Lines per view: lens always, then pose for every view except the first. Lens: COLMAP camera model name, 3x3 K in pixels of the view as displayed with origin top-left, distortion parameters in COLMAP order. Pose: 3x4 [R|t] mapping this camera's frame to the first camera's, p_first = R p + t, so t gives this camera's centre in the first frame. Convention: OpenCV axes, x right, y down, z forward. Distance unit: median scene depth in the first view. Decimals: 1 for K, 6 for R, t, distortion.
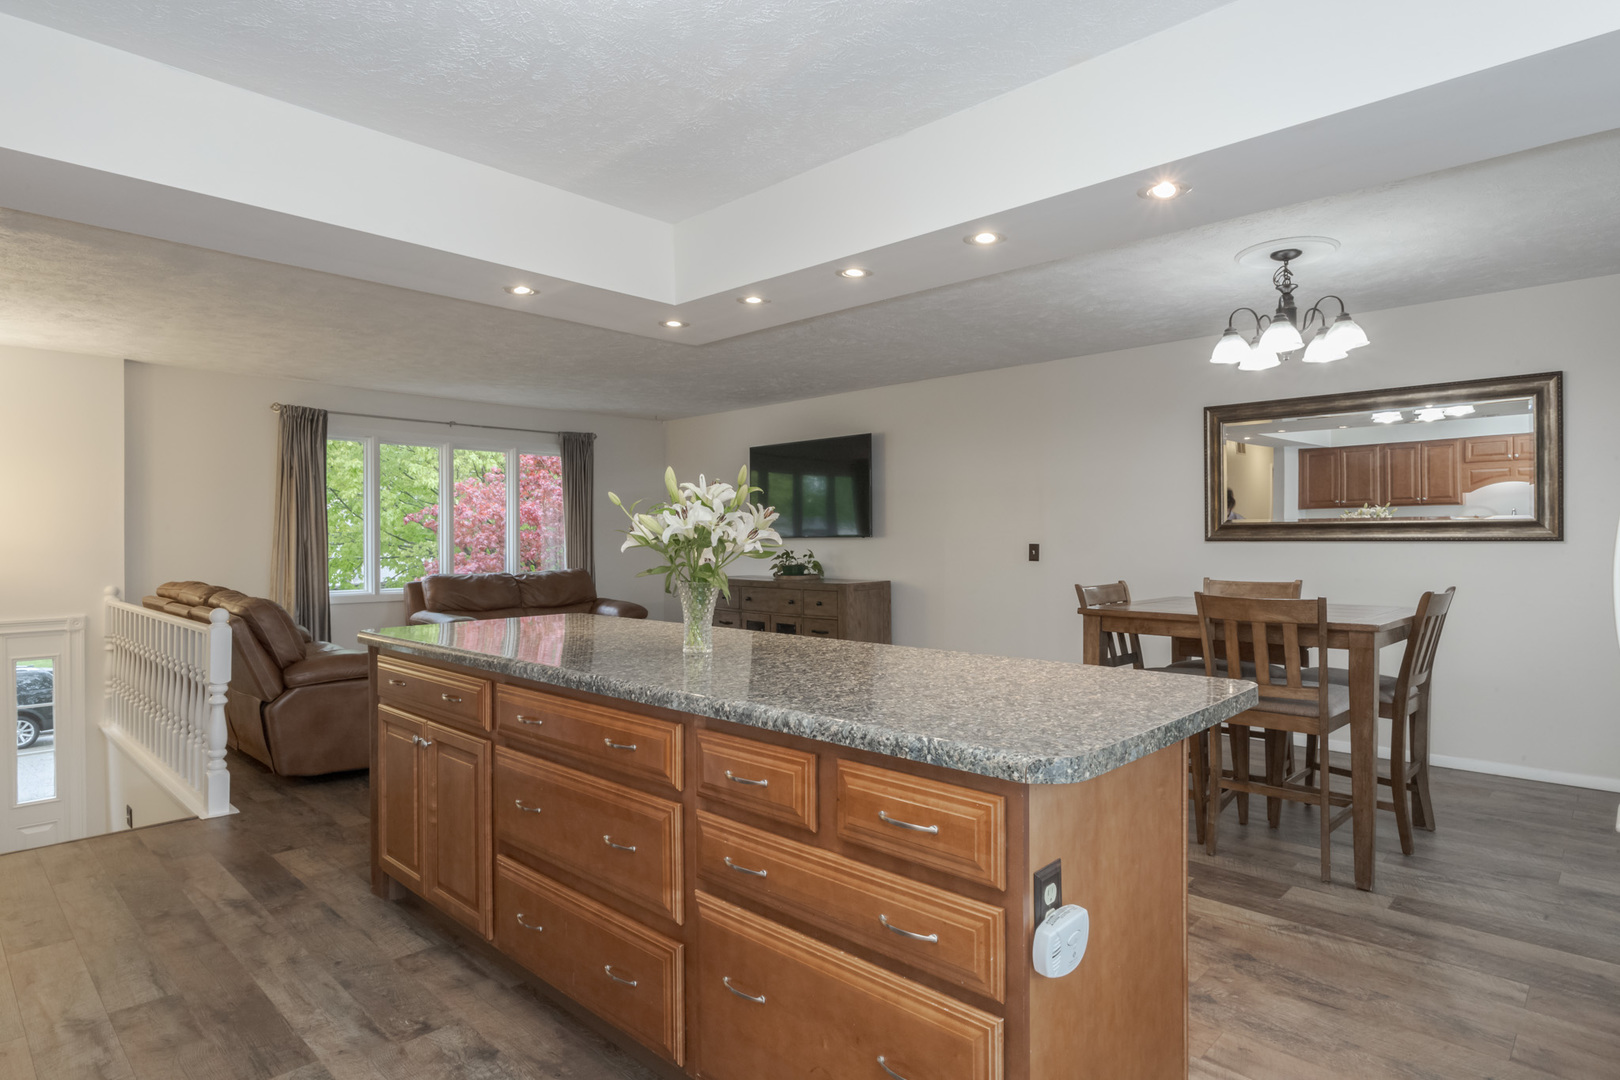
lens RADIAL K [[915.0, 0, 810.0], [0, 915.0, 540.0], [0, 0, 1]] dist [-0.002752, -0.001536]
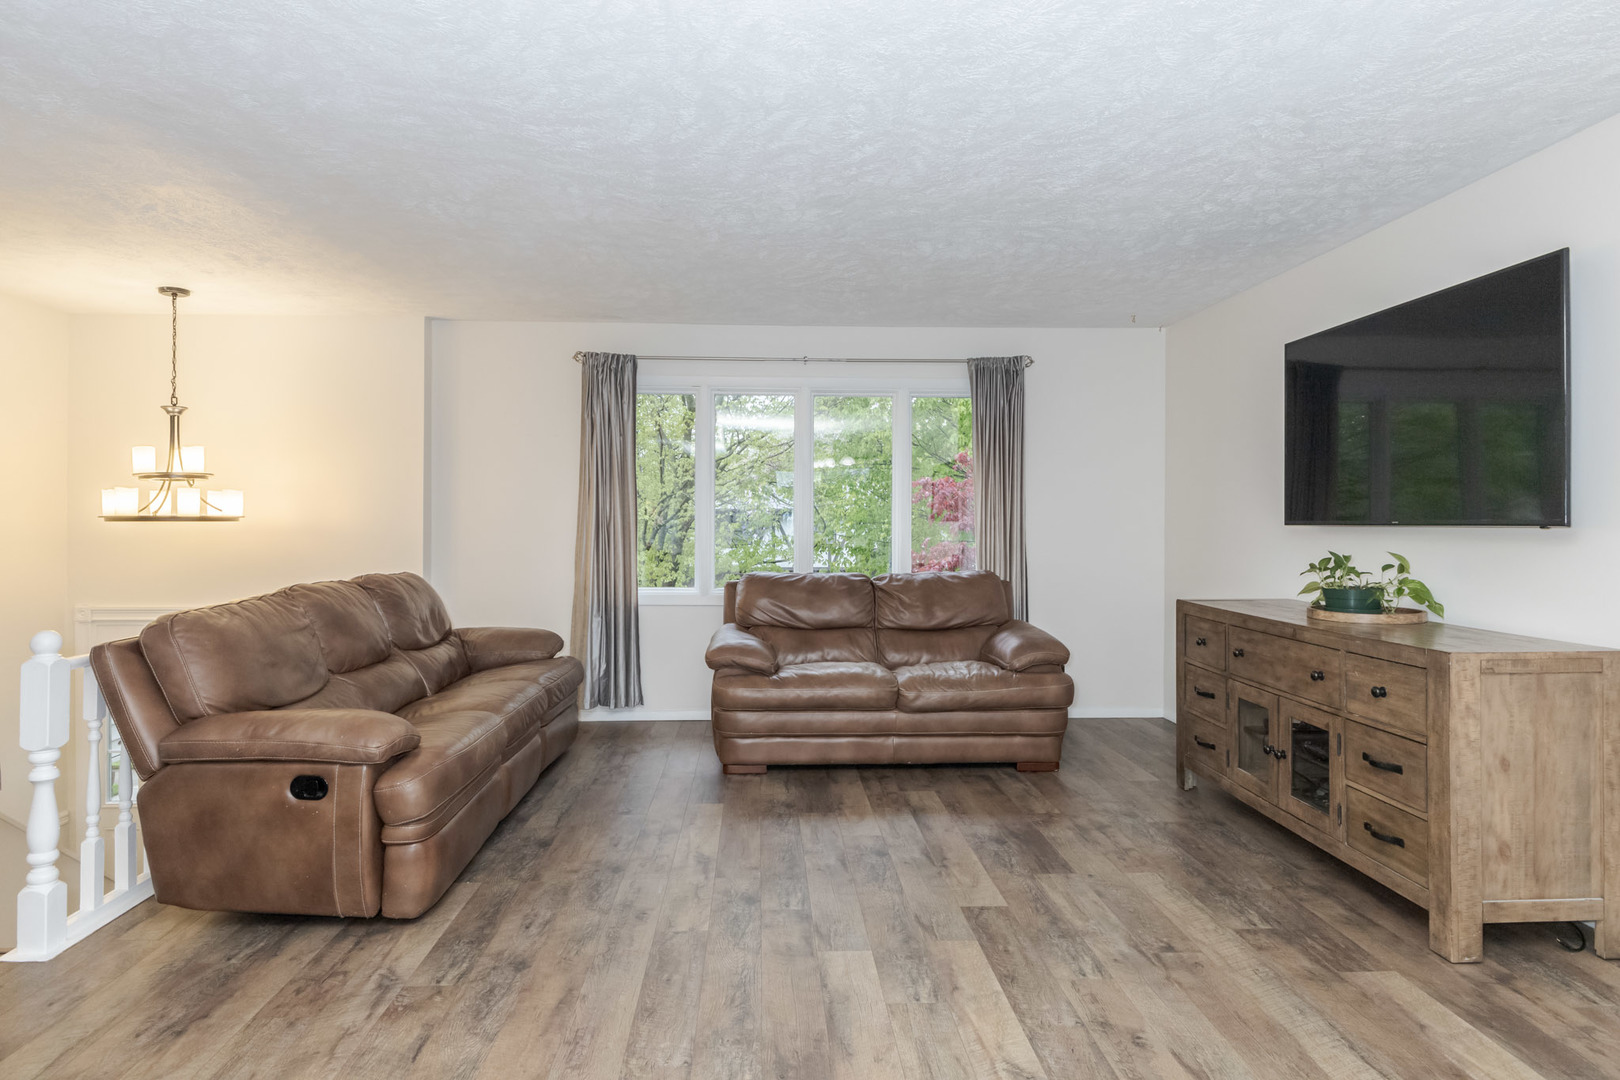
lens RADIAL K [[907.2, 0, 785.4], [0, 907.2, 525.5], [0, 0, 1]] dist [0.003332, -0.000176]
pose [[0.721572, 0.011750, -0.692240, 0.096431], [-0.009228, 0.999930, 0.007354, -0.003682], [0.692278, 0.001081, 0.721630, 0.535094]]
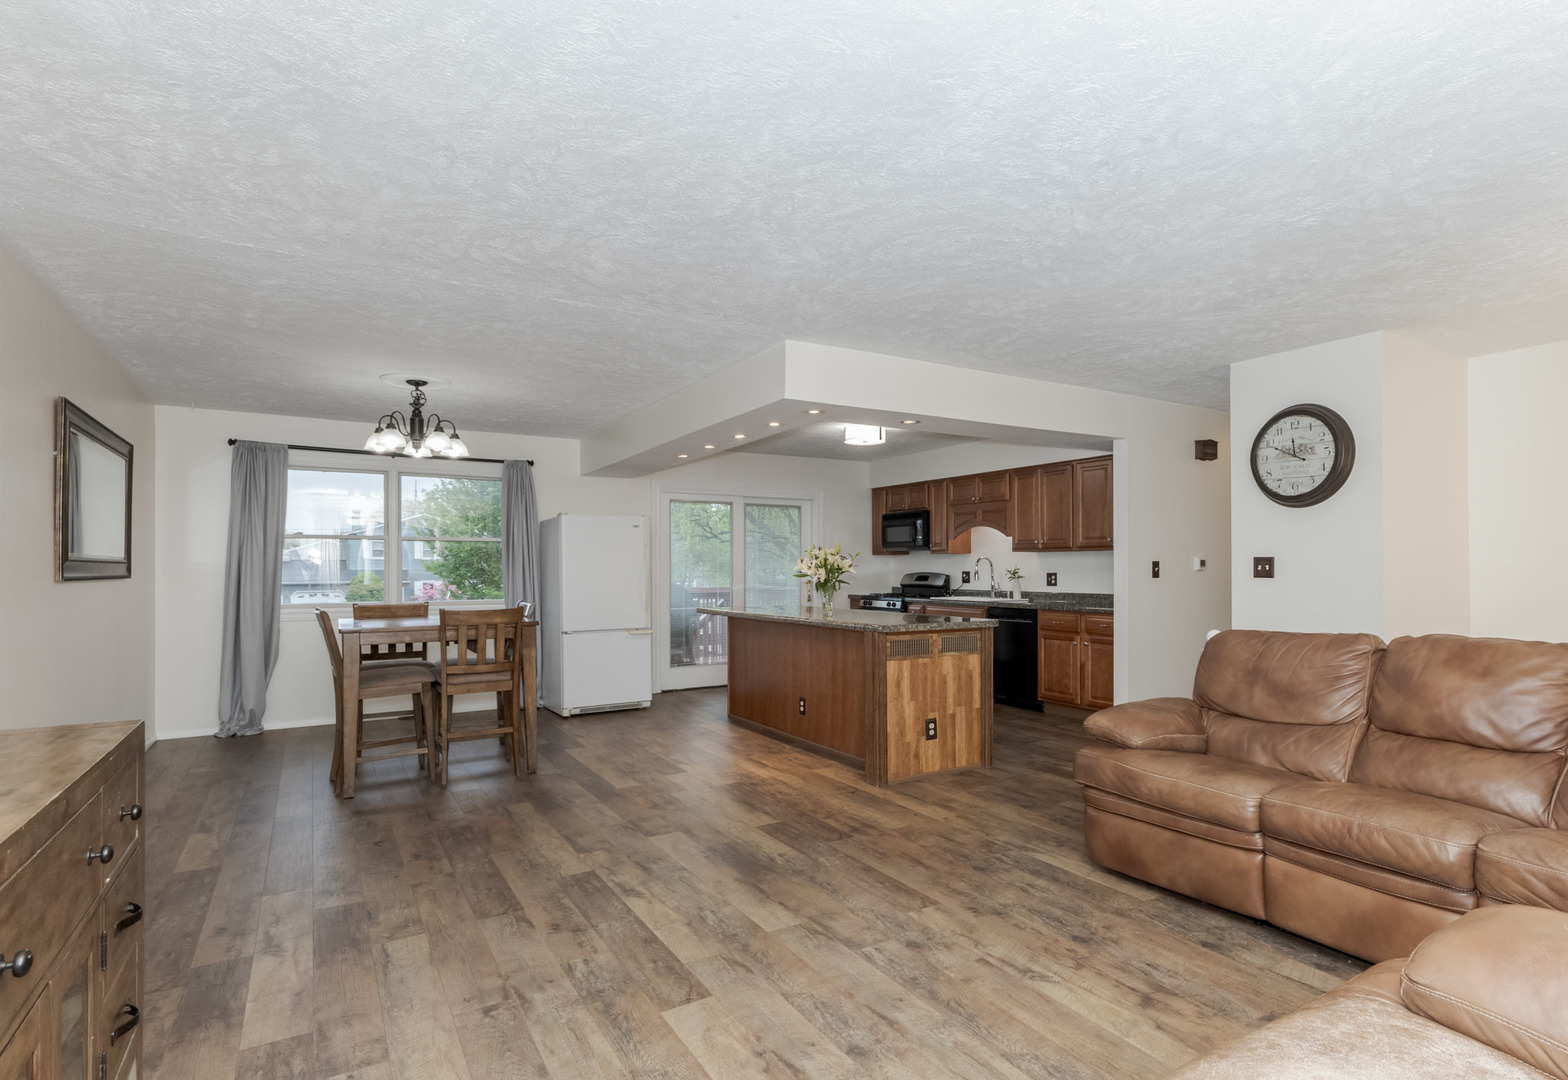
lens RADIAL K [[821.6, 0, 857.5], [0, 821.6, 566.5], [0, 0, 1]] dist [-0.000878, 0.000013]
pose [[-0.976964, 0.008829, 0.213219, -0.259967], [0.009252, 0.999957, 0.000986, -0.001868], [-0.213201, 0.002936, -0.977004, 1.200917]]
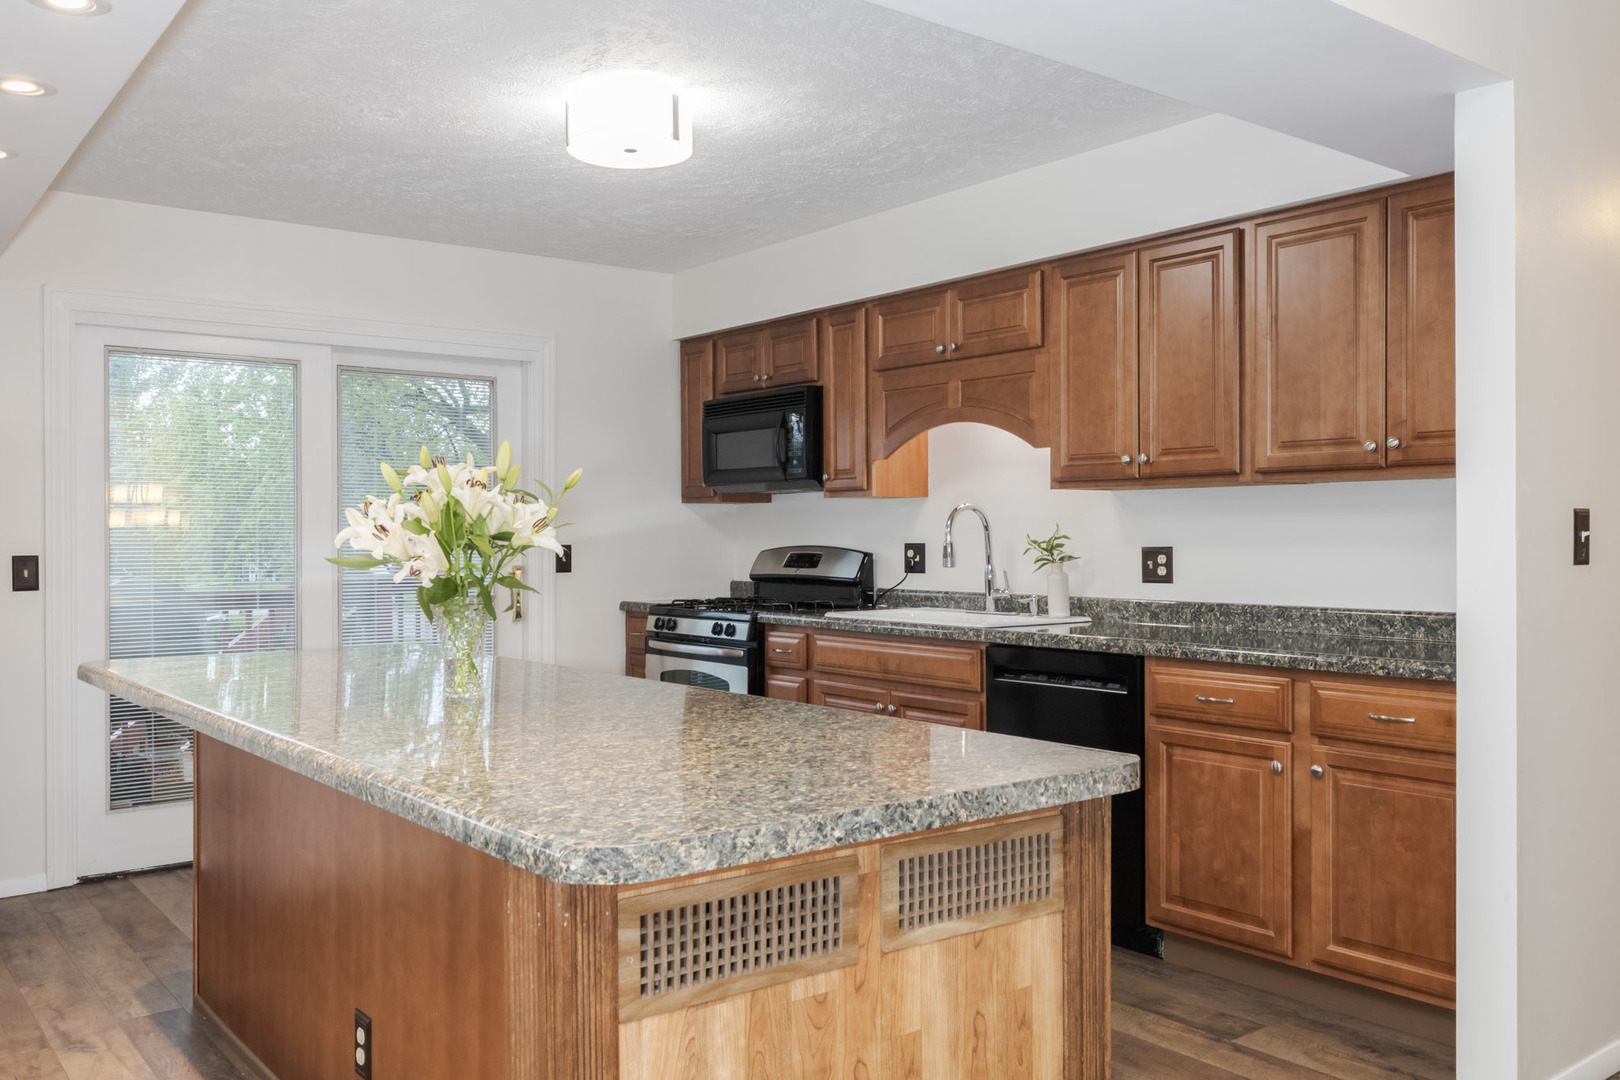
lens RADIAL K [[1329.0, 0, 803.6], [0, 1329.0, 541.4], [0, 0, 1]] dist [0.010999, -0.009719]
pose [[-0.990817, 0.009342, 0.134888, -0.196136], [0.010426, 0.999919, 0.007333, 0.000671], [-0.134809, 0.008672, -0.990834, 0.739826]]
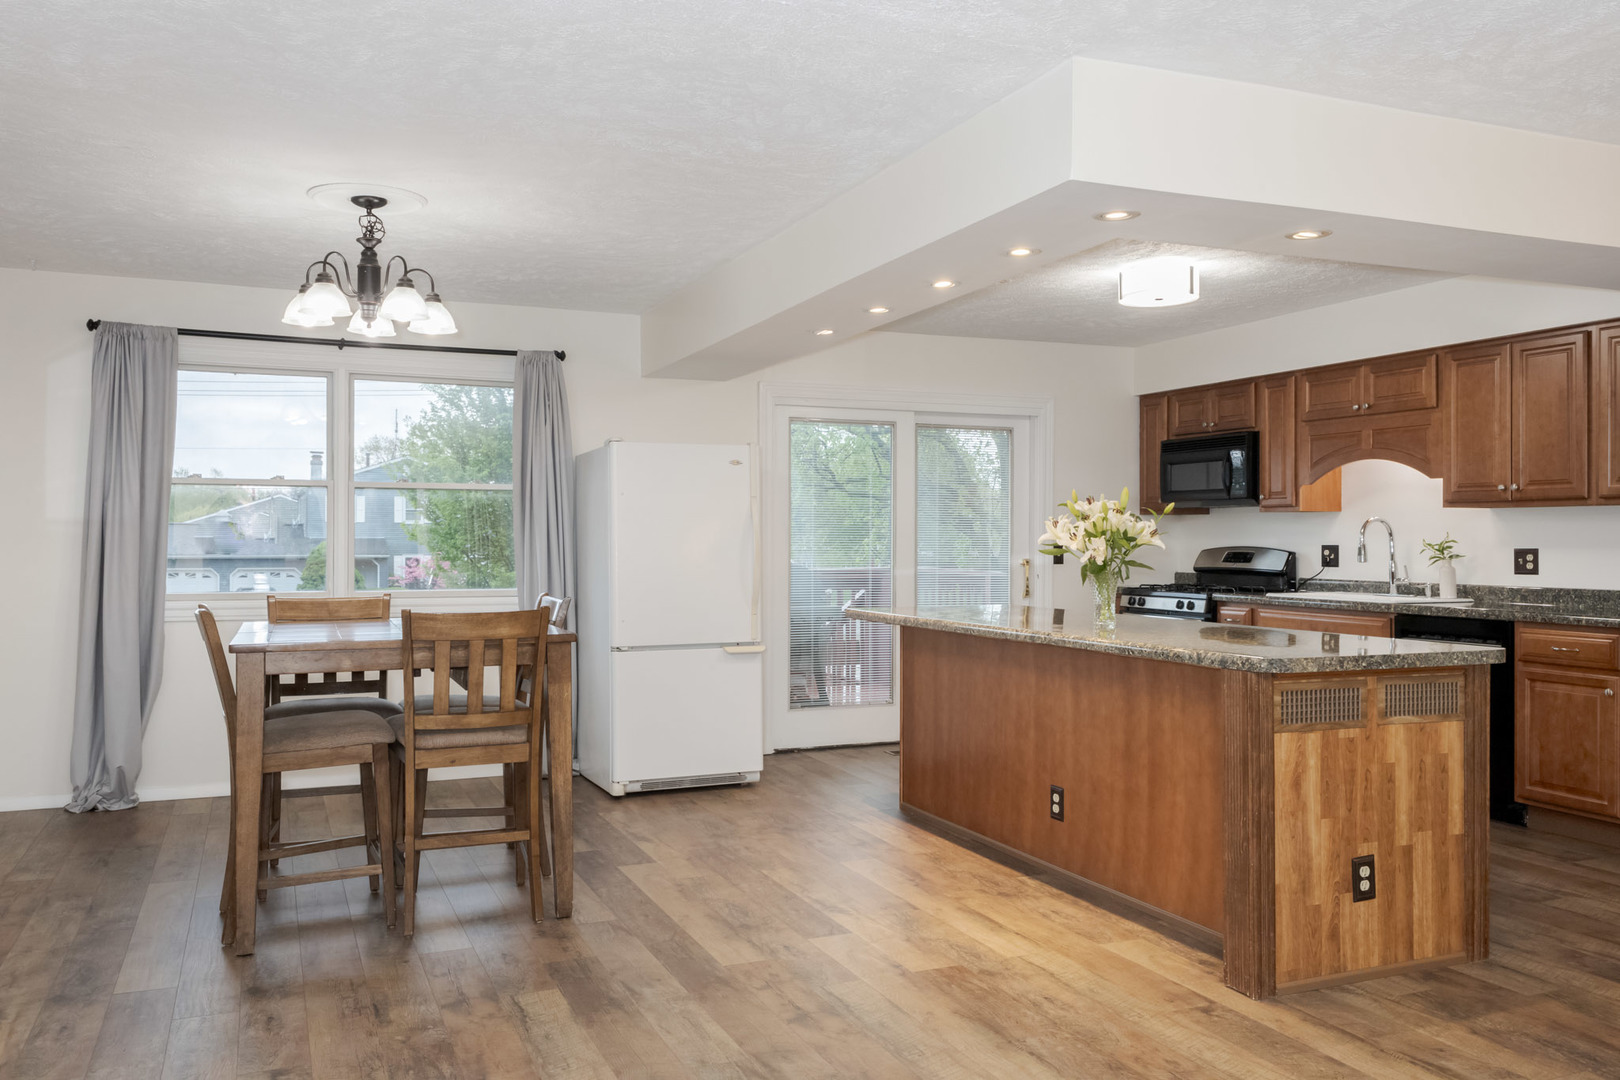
lens RADIAL K [[1269.9, 0, 806.5], [0, 1269.9, 535.8], [0, 0, 1]] dist [0.035390, -0.050386]
pose [[-0.921757, 0.005093, 0.387734, -0.165060], [0.005353, 0.999986, -0.000409, -0.001124], [-0.387731, 0.001699, -0.921771, 1.066624]]
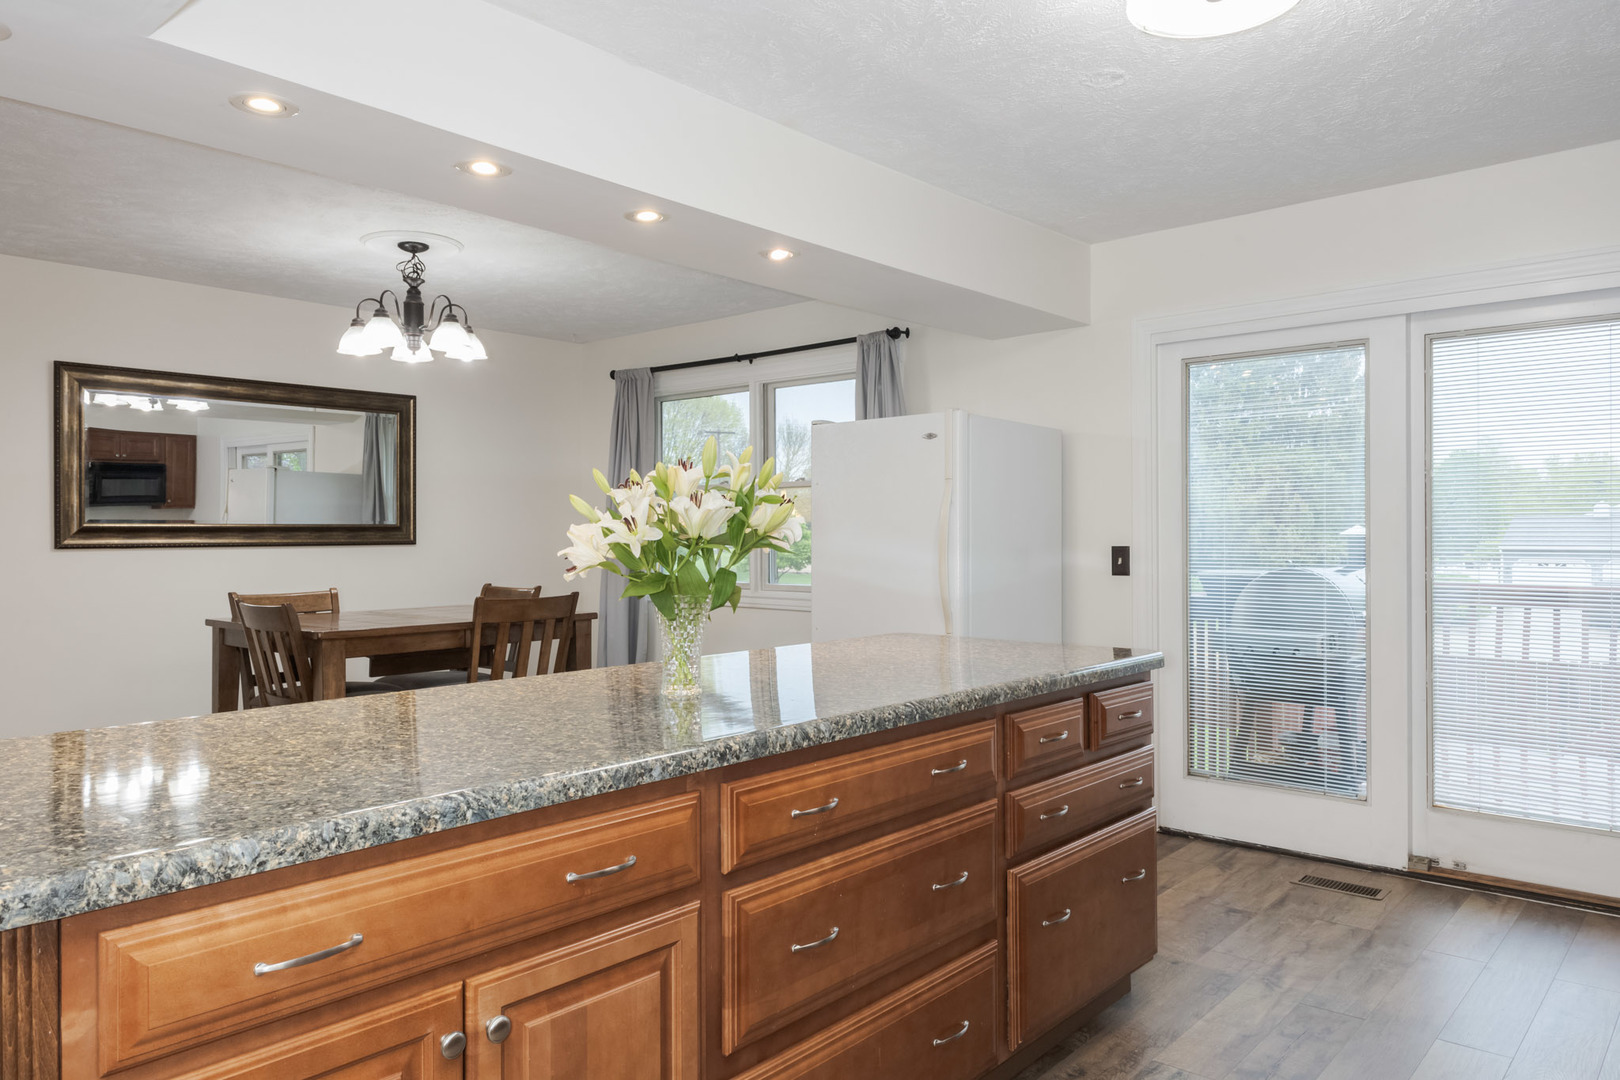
lens RADIAL K [[1088.9, 0, 809.2], [0, 1088.9, 532.8], [0, 0, 1]] dist [0.011594, -0.006268]
pose [[-0.049260, 0.006516, 0.998765, -0.366466], [0.009434, 0.999937, -0.006058, 0.002822], [-0.998741, 0.009123, -0.049319, 0.351843]]
